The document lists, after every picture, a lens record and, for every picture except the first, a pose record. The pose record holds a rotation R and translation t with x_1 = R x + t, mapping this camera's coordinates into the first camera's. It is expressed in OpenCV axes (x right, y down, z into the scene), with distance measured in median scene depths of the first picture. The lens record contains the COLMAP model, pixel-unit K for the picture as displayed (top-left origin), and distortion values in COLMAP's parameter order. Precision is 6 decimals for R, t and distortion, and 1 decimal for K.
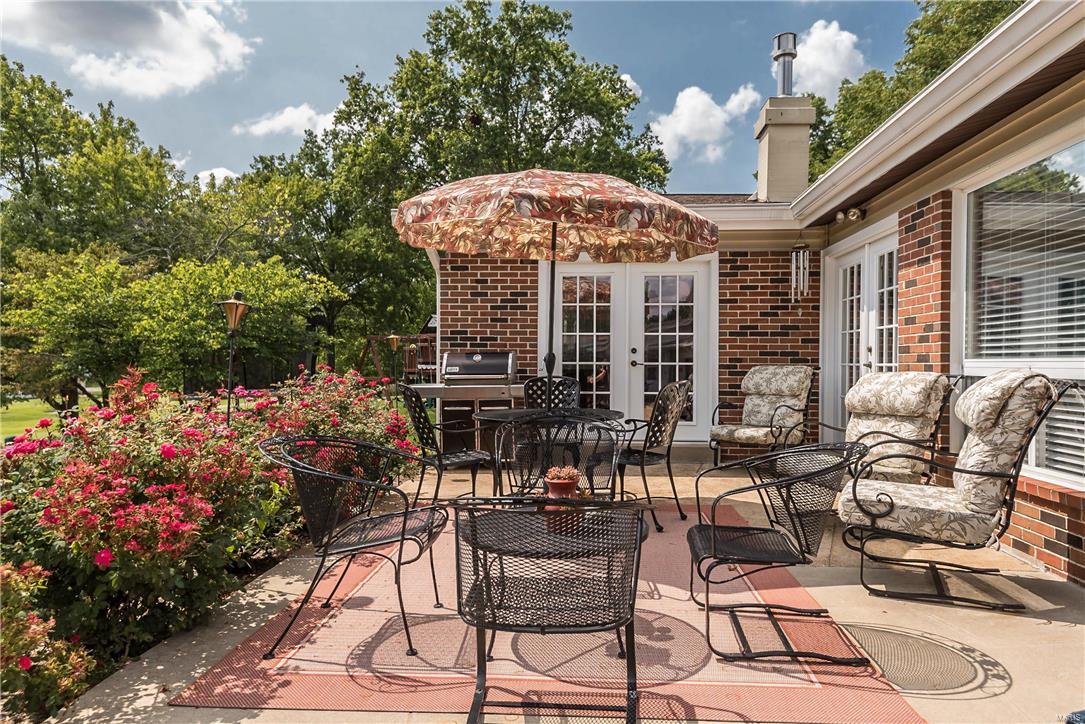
lens RADIAL K [[682.3, 0, 543.1], [0, 682.3, 404.0], [0, 0, 1]] dist [0.046637, -0.045450]
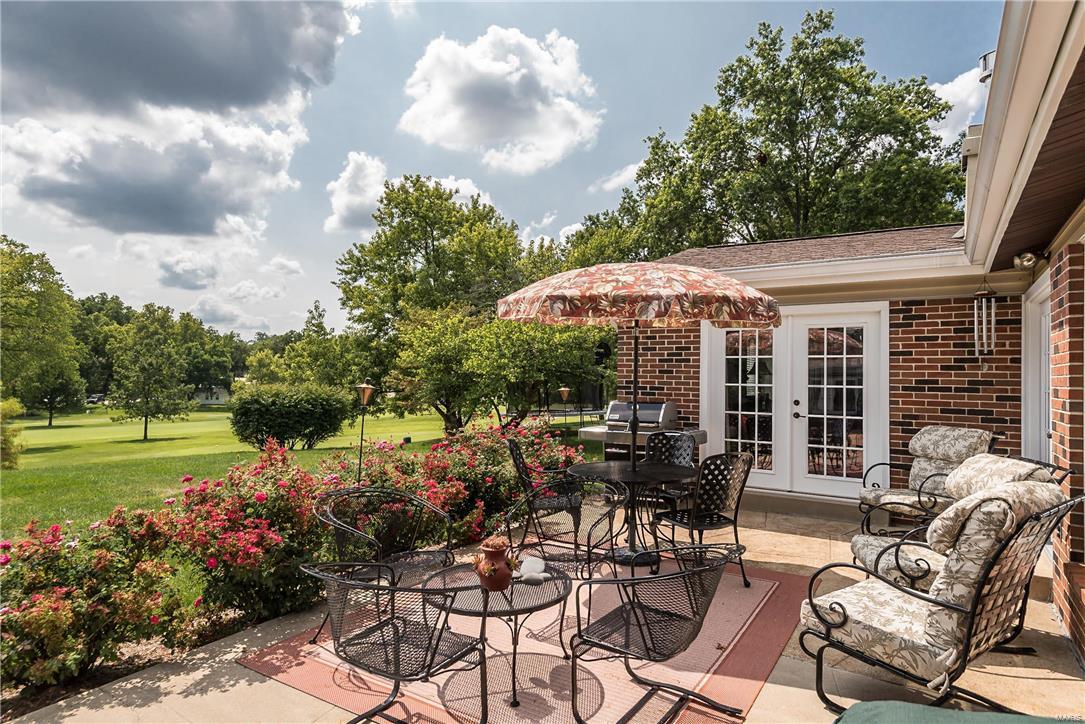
lens RADIAL K [[616.0, 0, 541.2], [0, 616.0, 401.5], [0, 0, 1]] dist [0.098301, -0.102809]
pose [[0.876036, 0.025490, -0.481571, 0.252993], [-0.036282, 0.999256, -0.013110, -0.055646], [0.480878, 0.028957, 0.876309, 0.018832]]
